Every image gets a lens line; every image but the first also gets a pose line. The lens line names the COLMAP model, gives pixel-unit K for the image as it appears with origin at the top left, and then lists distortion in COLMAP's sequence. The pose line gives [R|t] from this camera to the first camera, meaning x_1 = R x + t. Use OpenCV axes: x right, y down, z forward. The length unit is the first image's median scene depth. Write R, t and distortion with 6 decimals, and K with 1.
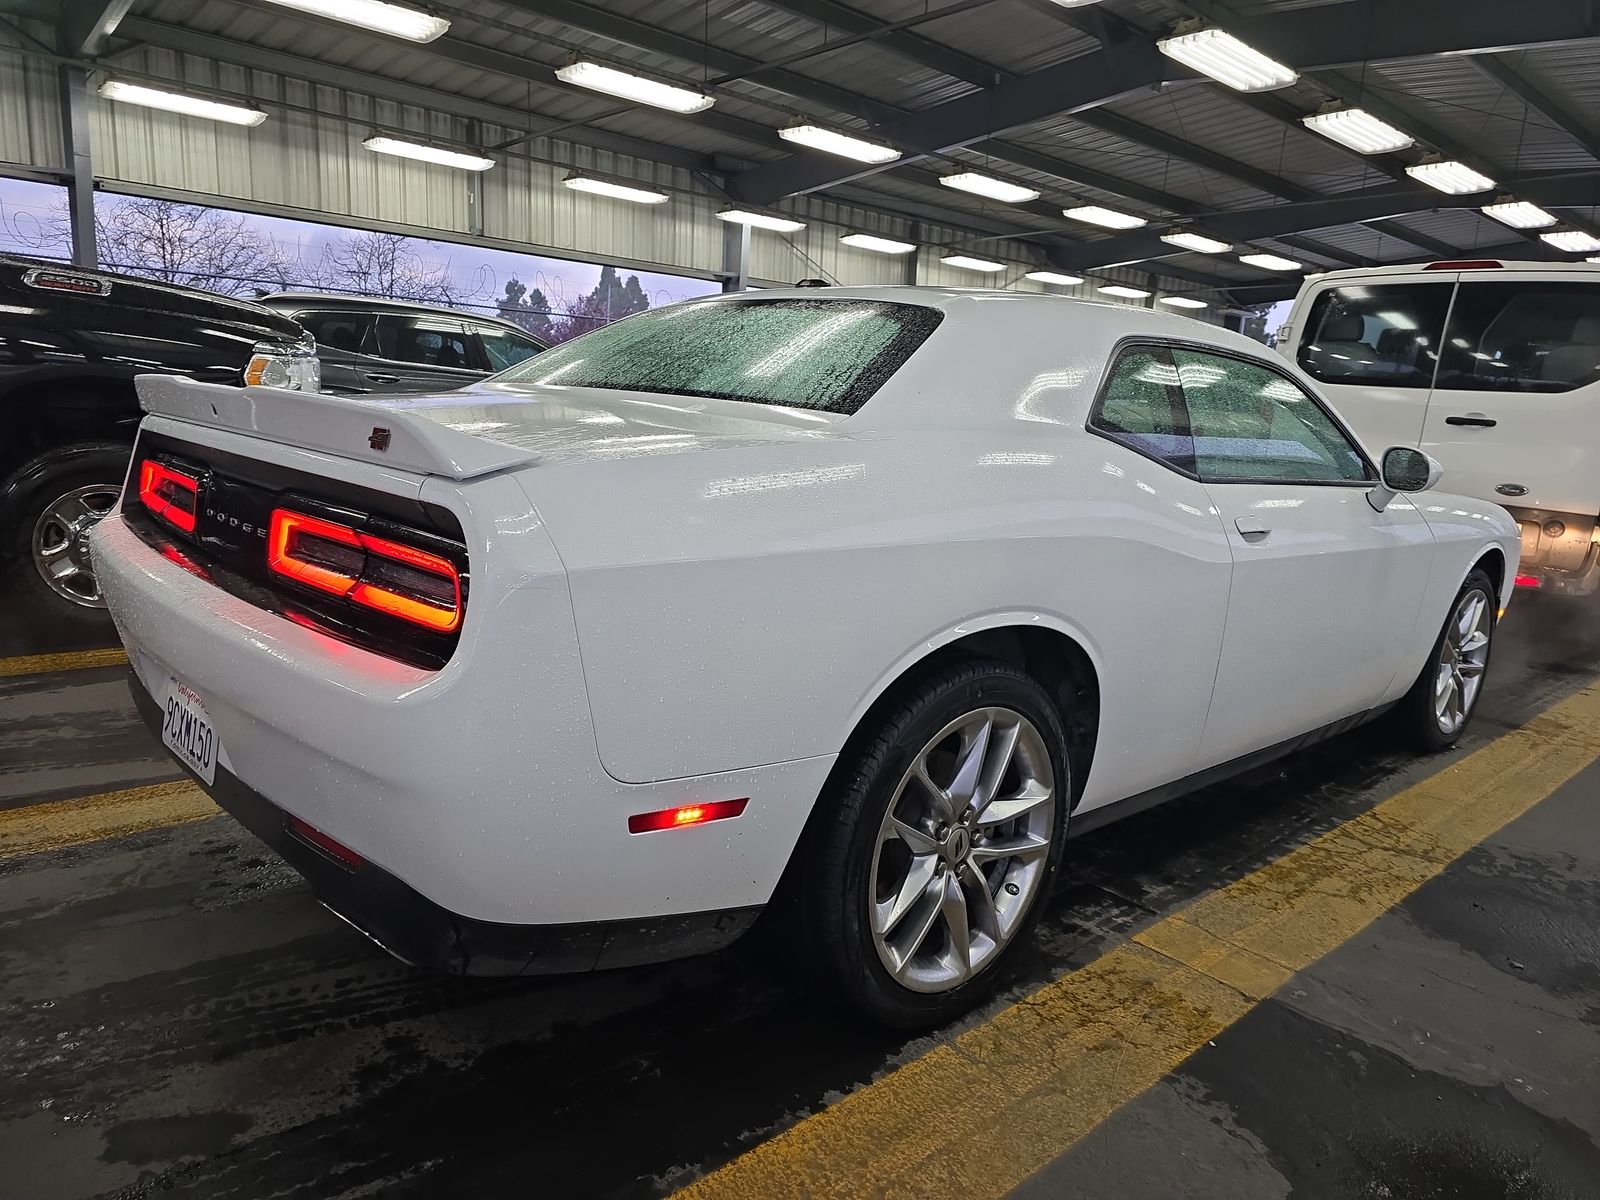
lens RADIAL K [[1066.2, 0, 804.2], [0, 1066.2, 598.3], [0, 0, 1]] dist [0.025659, -0.021727]
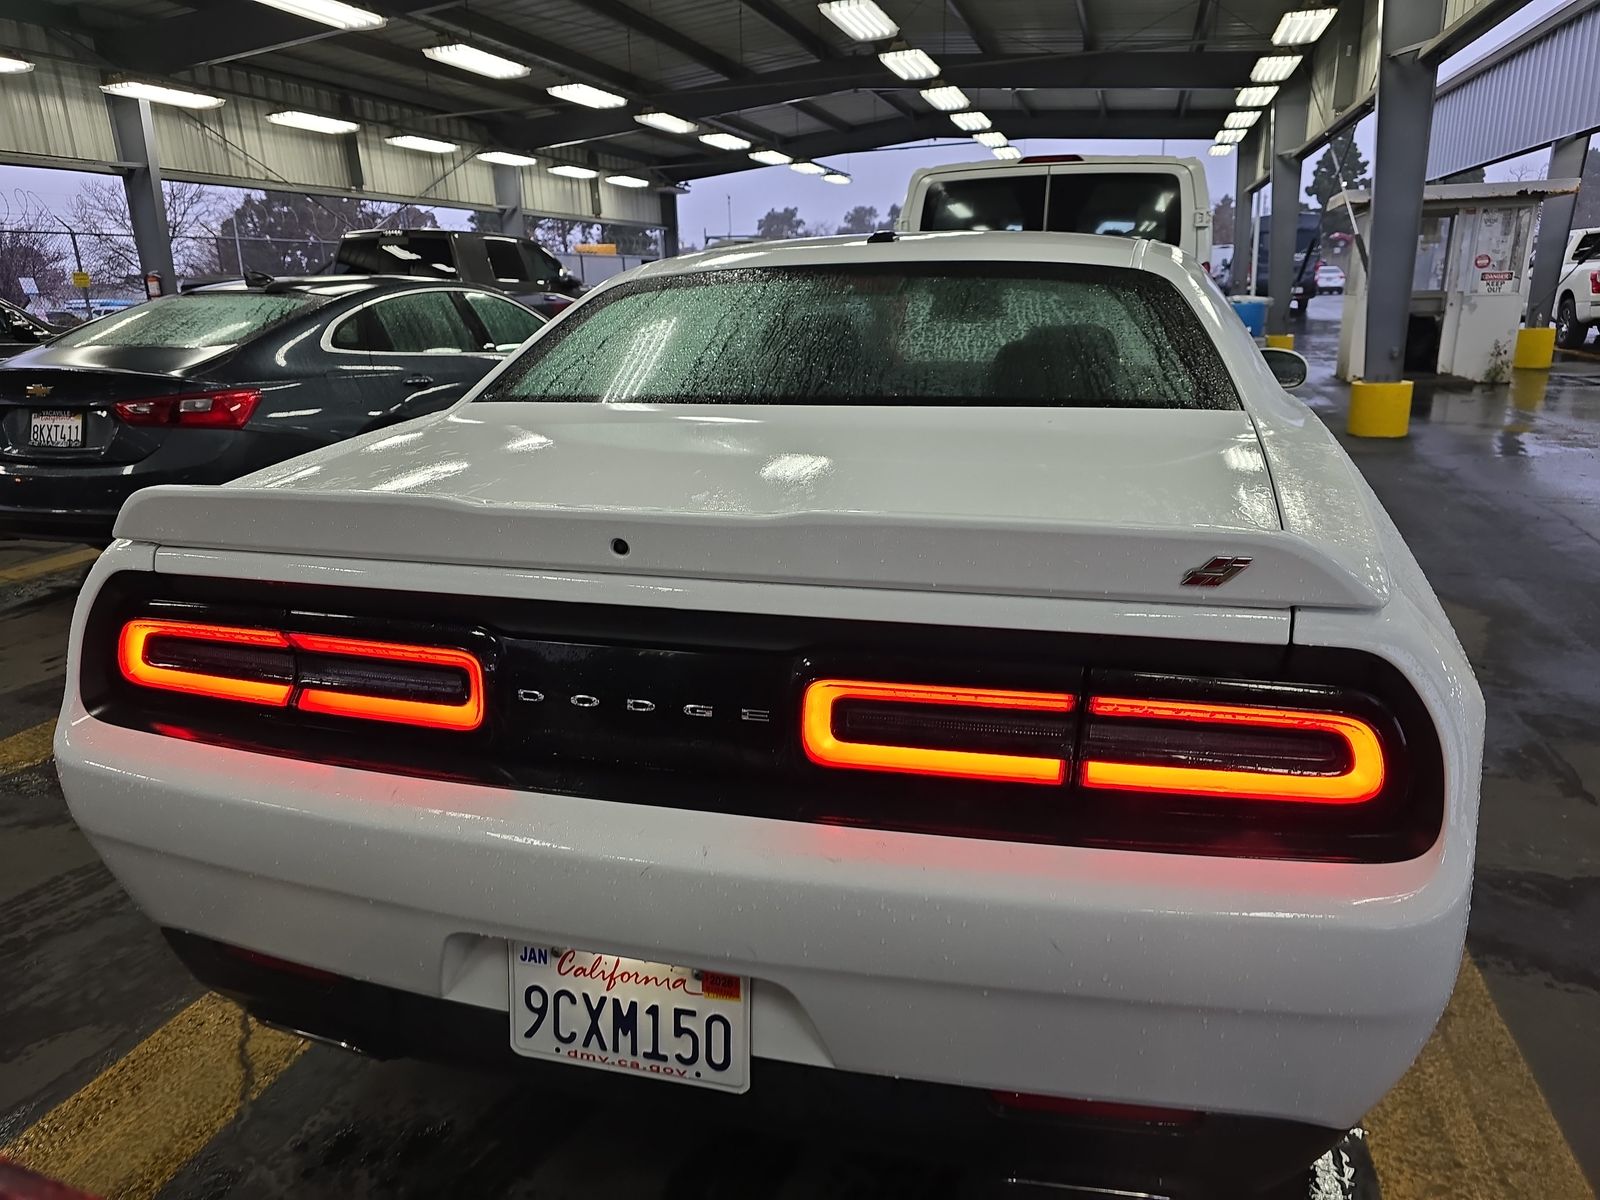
lens RADIAL K [[1066.2, 0, 796.6], [0, 1066.2, 600.0], [0, 0, 1]] dist [0.025659, -0.021727]
pose [[0.859899, -0.212949, 0.463926, -0.203872], [0.161936, 0.975685, 0.147700, -0.059093], [-0.484098, -0.051881, 0.873474, 0.107997]]
